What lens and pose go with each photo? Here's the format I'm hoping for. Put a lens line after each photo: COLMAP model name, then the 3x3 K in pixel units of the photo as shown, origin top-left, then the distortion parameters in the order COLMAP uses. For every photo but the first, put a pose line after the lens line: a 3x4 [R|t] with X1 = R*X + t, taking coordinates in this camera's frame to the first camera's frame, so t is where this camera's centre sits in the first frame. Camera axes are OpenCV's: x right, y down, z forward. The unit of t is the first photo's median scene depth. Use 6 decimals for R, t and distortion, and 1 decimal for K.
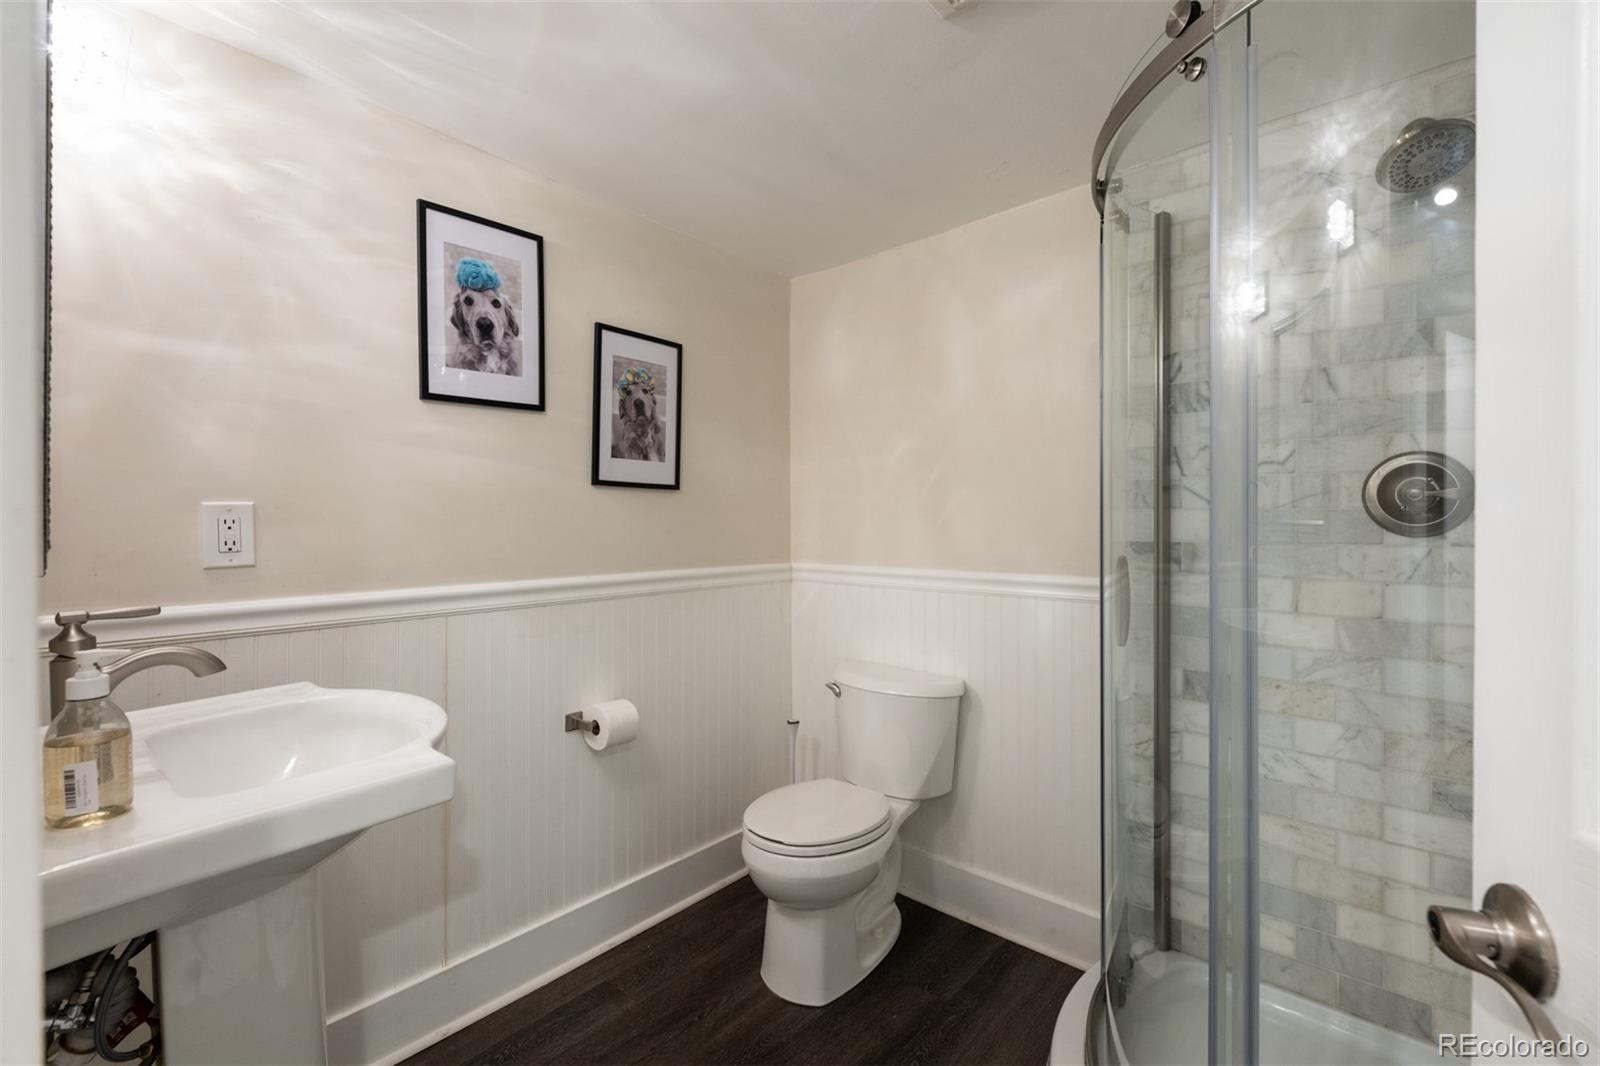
lens RADIAL K [[678.3, 0, 802.8], [0, 678.3, 529.2], [0, 0, 1]] dist [-0.002342, -0.000182]
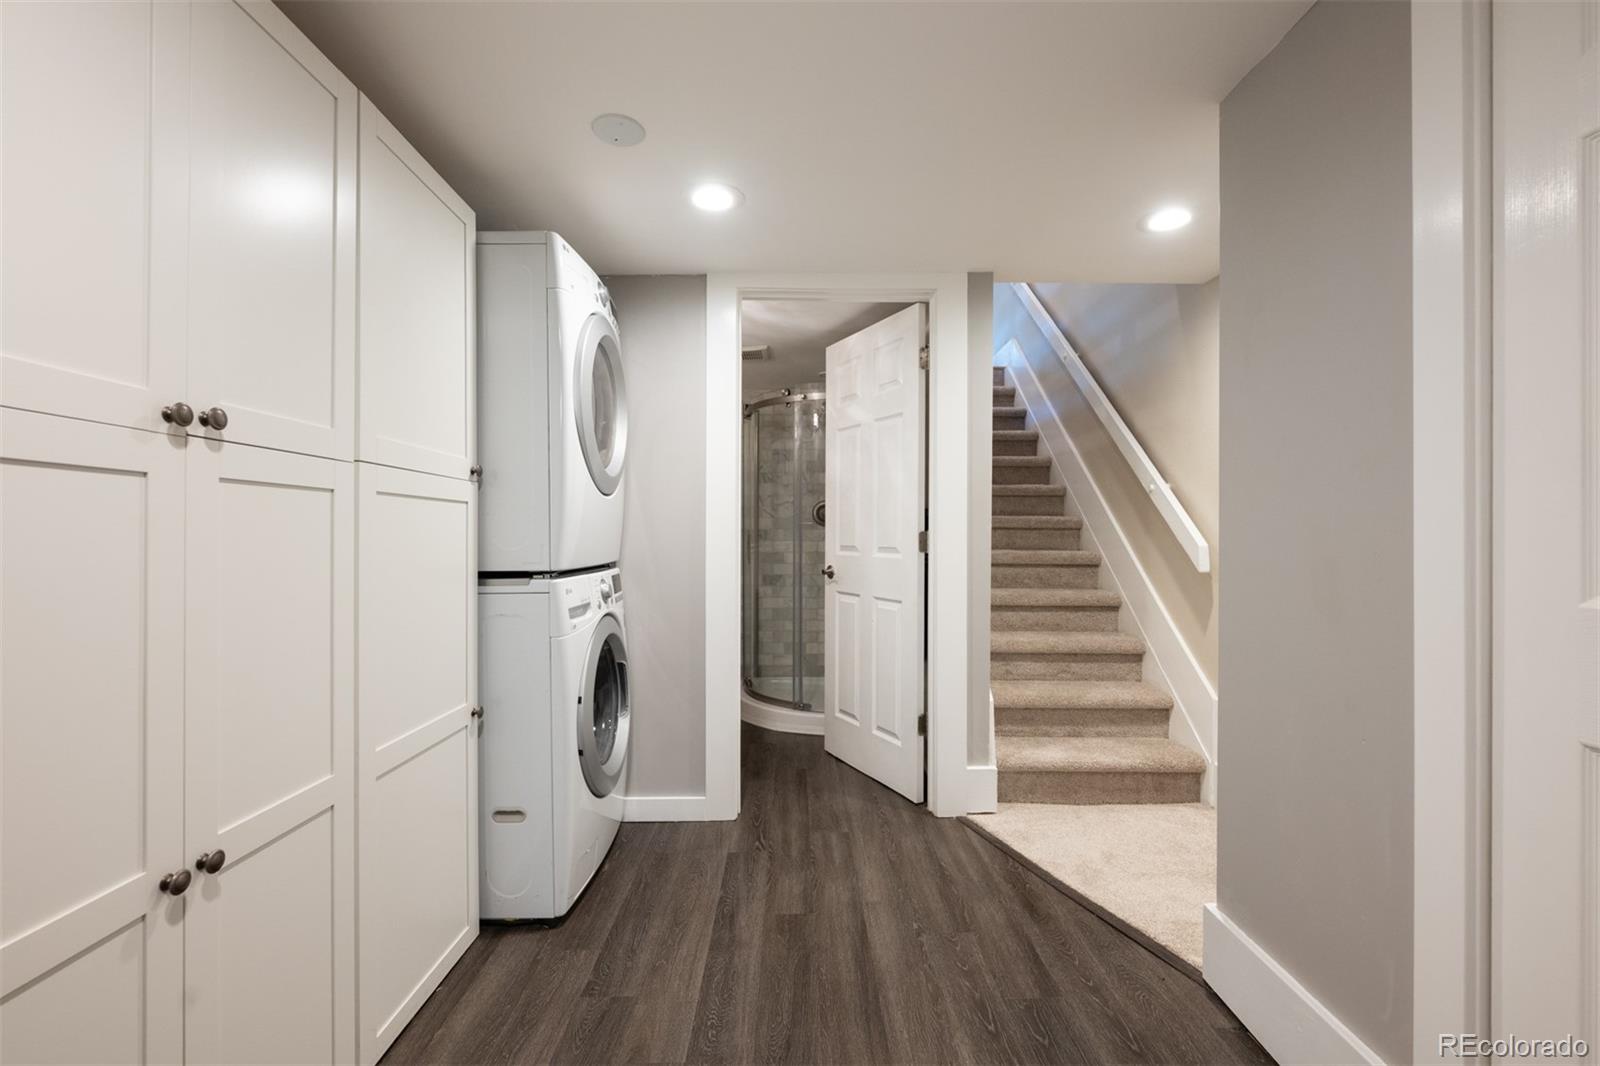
lens RADIAL K [[678.3, 0, 802.1], [0, 678.3, 531.6], [0, 0, 1]] dist [-0.002342, -0.000182]
pose [[0.769772, 0.000692, 0.638319, -1.970377], [0.005910, 0.999949, -0.008212, 0.092112], [-0.638292, 0.010094, 0.769728, -2.262848]]
